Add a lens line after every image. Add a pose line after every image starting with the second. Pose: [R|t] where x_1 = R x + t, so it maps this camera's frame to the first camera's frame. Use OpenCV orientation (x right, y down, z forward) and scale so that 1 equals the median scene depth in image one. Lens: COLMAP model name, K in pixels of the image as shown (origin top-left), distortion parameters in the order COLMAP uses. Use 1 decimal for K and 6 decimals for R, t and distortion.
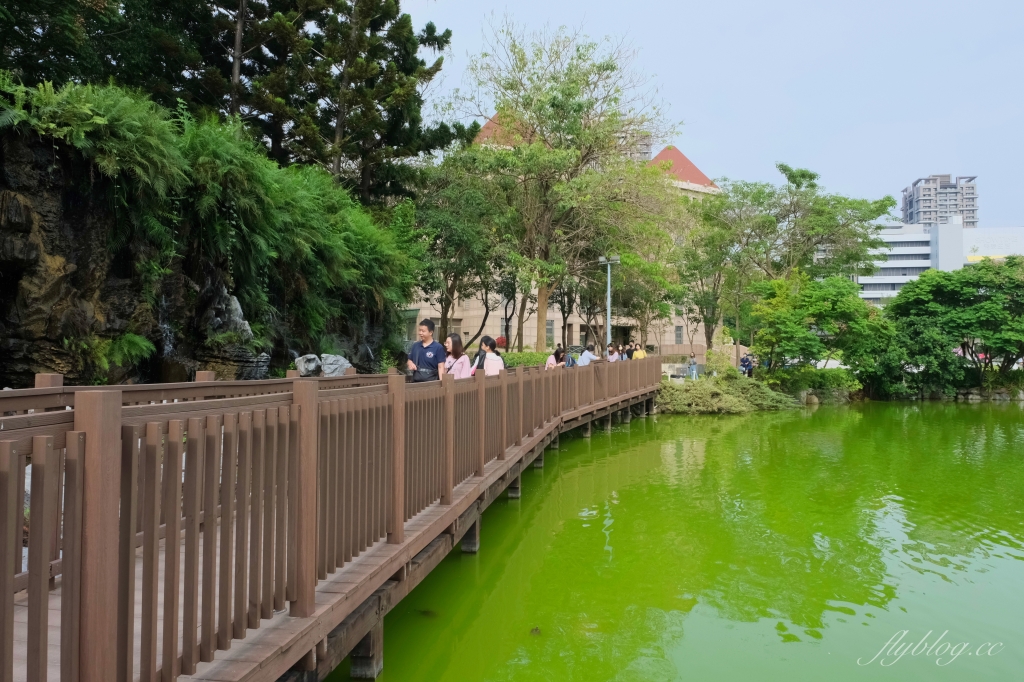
lens RADIAL K [[717.9, 0, 512.0], [0, 717.9, 341.0], [0, 0, 1]] dist [-0.026234, 0.007708]
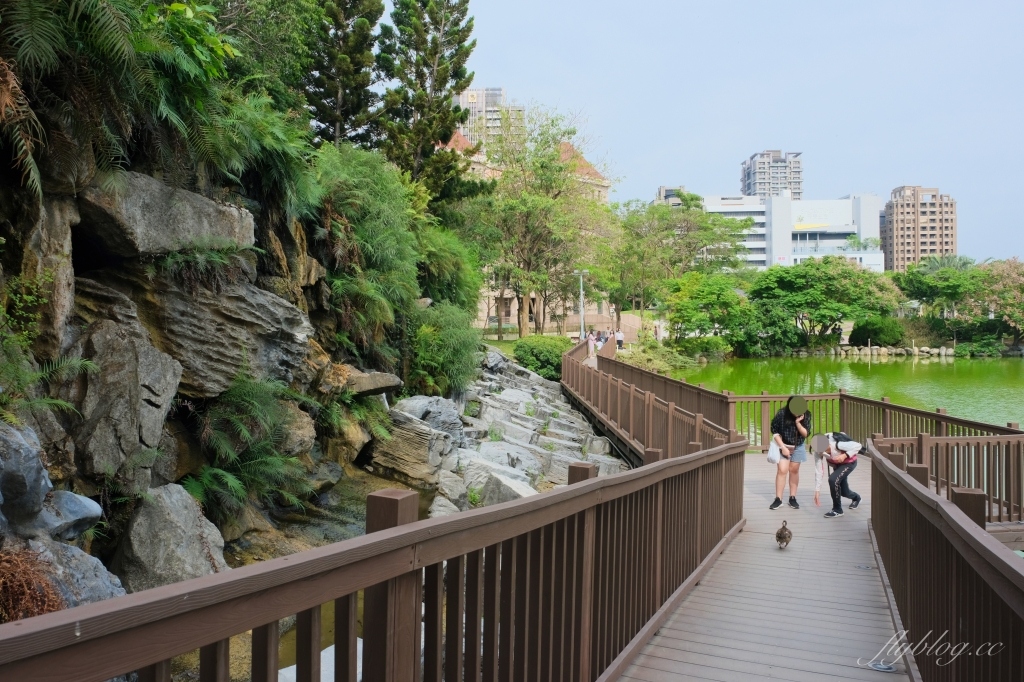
lens RADIAL K [[717.9, 0, 512.0], [0, 717.9, 341.0], [0, 0, 1]] dist [-0.026234, 0.007708]
pose [[0.980651, -0.031729, 0.193174, -0.224086], [0.020387, 0.997965, 0.060421, -0.048554], [-0.194698, -0.055314, 0.979302, -0.327563]]
